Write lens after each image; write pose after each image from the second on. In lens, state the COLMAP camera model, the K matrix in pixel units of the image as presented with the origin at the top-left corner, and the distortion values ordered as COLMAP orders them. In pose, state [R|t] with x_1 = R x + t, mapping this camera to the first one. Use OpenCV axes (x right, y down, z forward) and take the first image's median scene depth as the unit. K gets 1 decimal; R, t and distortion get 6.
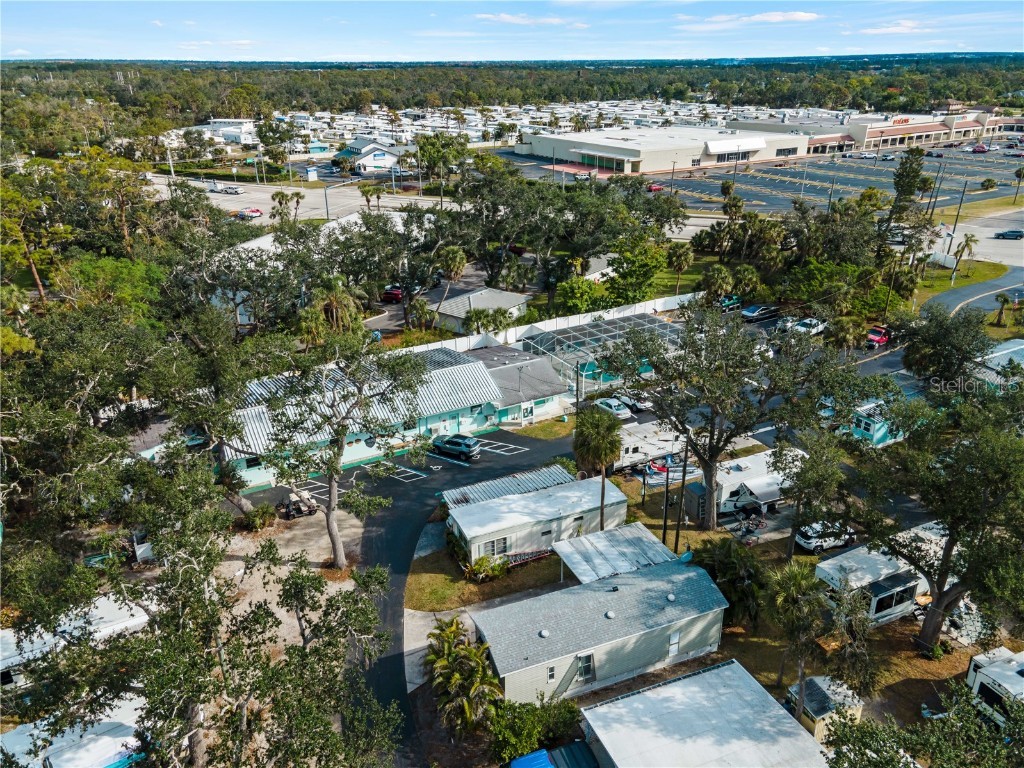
lens RADIAL K [[753.2, 0, 512.0], [0, 753.2, 384.0], [0, 0, 1]] dist [0.047663, -0.002559]
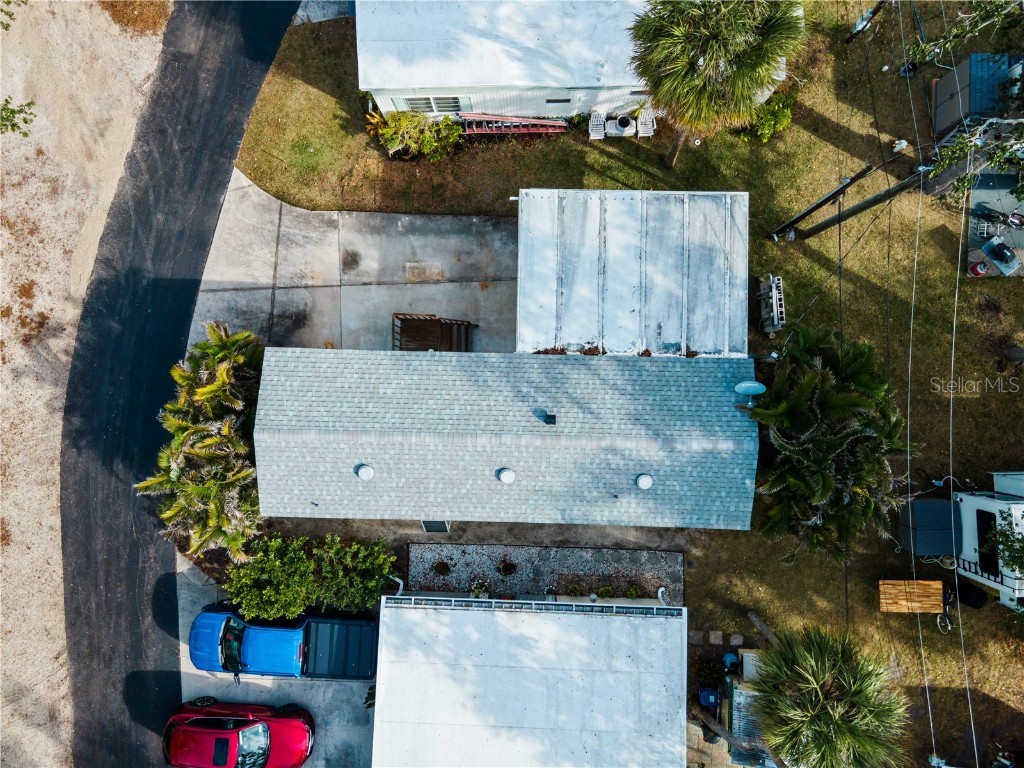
lens RADIAL K [[753.2, 0, 512.0], [0, 753.2, 384.0], [0, 0, 1]] dist [0.047663, -0.002559]
pose [[0.920285, 0.391036, -0.012869, 0.103895], [-0.148666, 0.379926, 0.912992, -0.161271], [0.361902, -0.838300, 0.407774, 0.759634]]
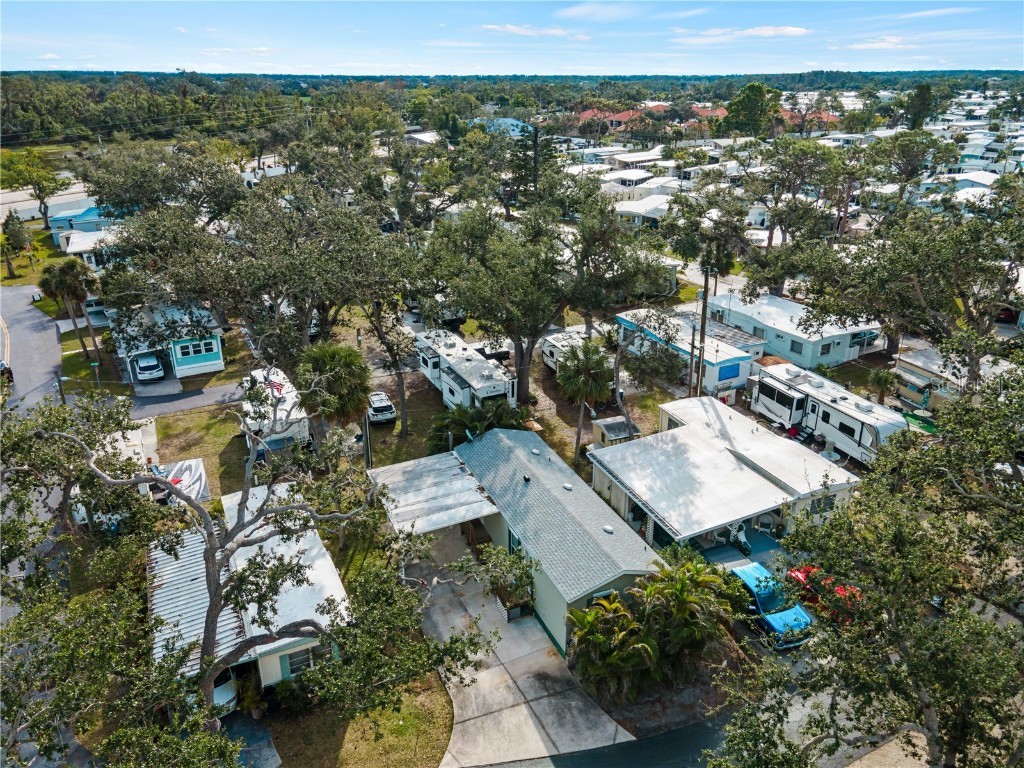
lens RADIAL K [[753.2, 0, 512.0], [0, 753.2, 384.0], [0, 0, 1]] dist [0.047663, -0.002559]
pose [[-0.022374, -0.383945, 0.923085, -0.556399], [0.392627, 0.845759, 0.361298, -0.119785], [-0.919426, 0.370512, 0.131824, 0.808385]]
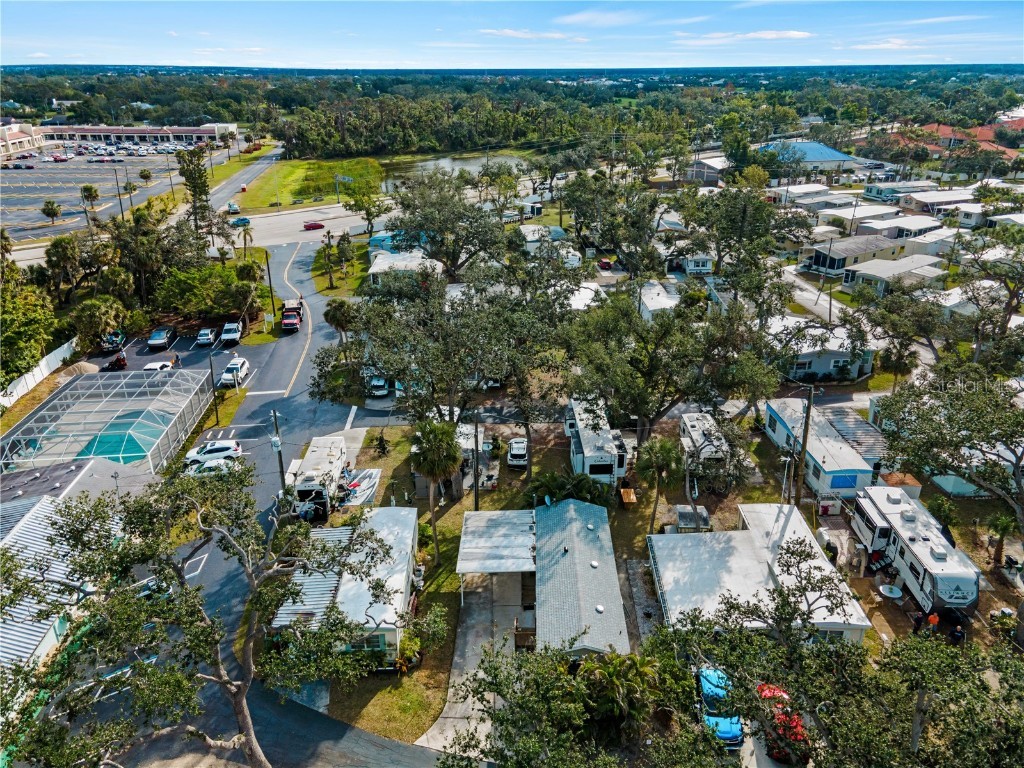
lens RADIAL K [[753.2, 0, 512.0], [0, 753.2, 384.0], [0, 0, 1]] dist [0.047663, -0.002559]
pose [[0.391615, -0.367028, 0.843758, -0.649198], [0.368935, 0.902693, 0.221430, -0.185576], [-0.842926, 0.224577, 0.488918, 0.464320]]
